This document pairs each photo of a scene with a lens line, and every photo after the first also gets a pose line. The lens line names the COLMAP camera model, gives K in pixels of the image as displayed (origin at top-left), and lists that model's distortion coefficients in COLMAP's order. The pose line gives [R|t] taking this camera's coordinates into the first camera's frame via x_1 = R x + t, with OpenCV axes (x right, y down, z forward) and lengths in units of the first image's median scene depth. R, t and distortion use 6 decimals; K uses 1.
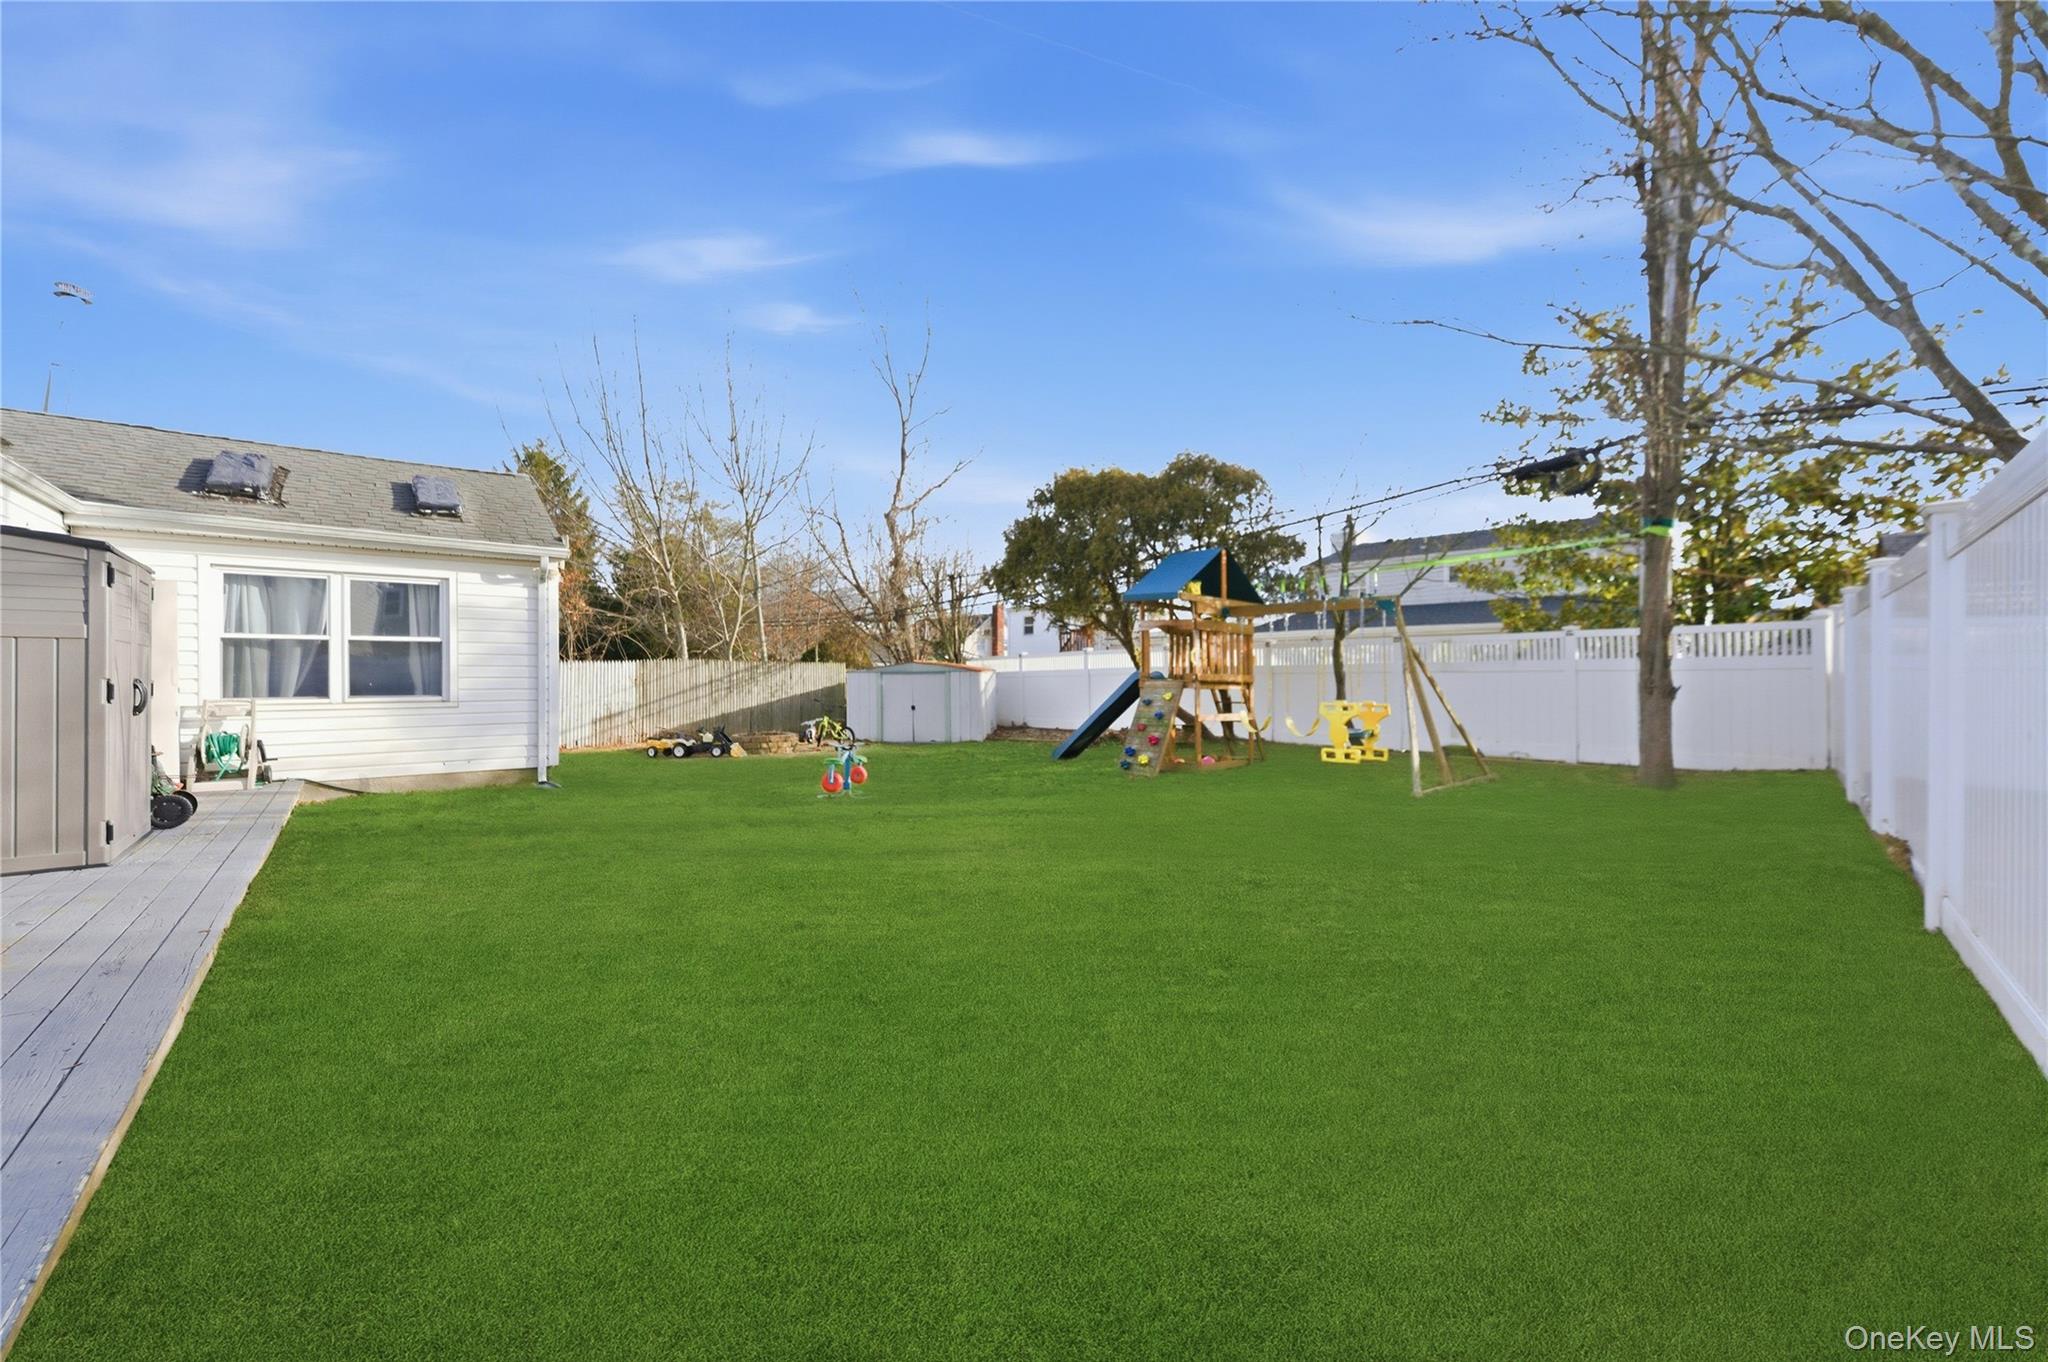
lens RADIAL K [[890.1, 0, 1026.9], [0, 890.1, 673.4], [0, 0, 1]] dist [0.023151, 0.000713]
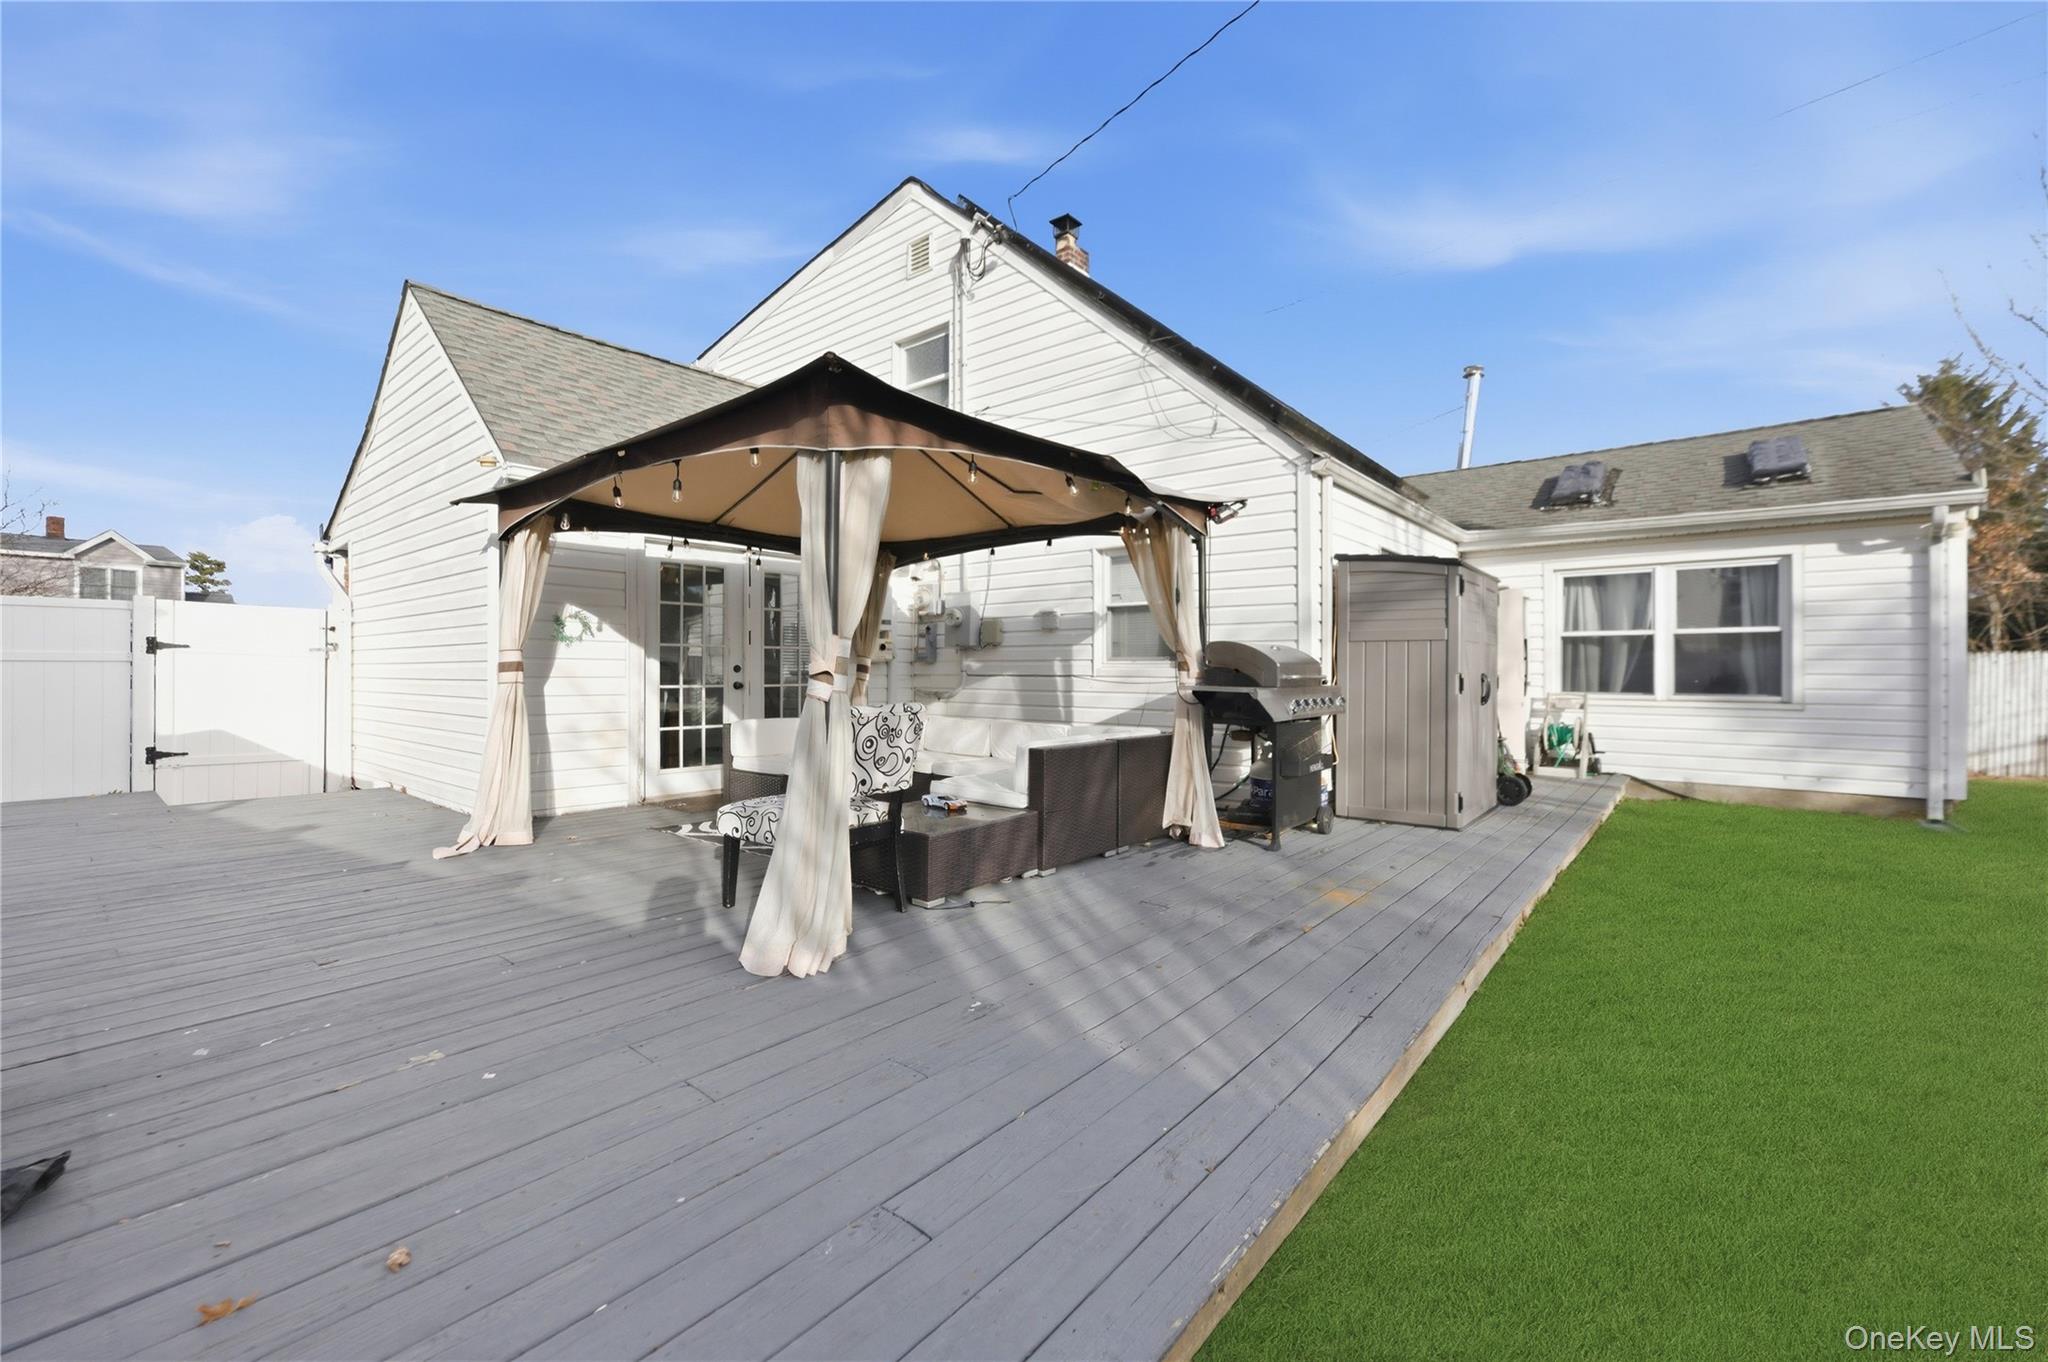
lens RADIAL K [[834.4, 0, 1029.1], [0, 834.4, 672.0], [0, 0, 1]] dist [0.003124, 0.000785]
pose [[0.230373, 0.002452, -0.973099, -0.055016], [-0.000774, 0.999997, 0.002337, 0.001393], [0.973102, 0.000215, 0.230374, 0.141919]]
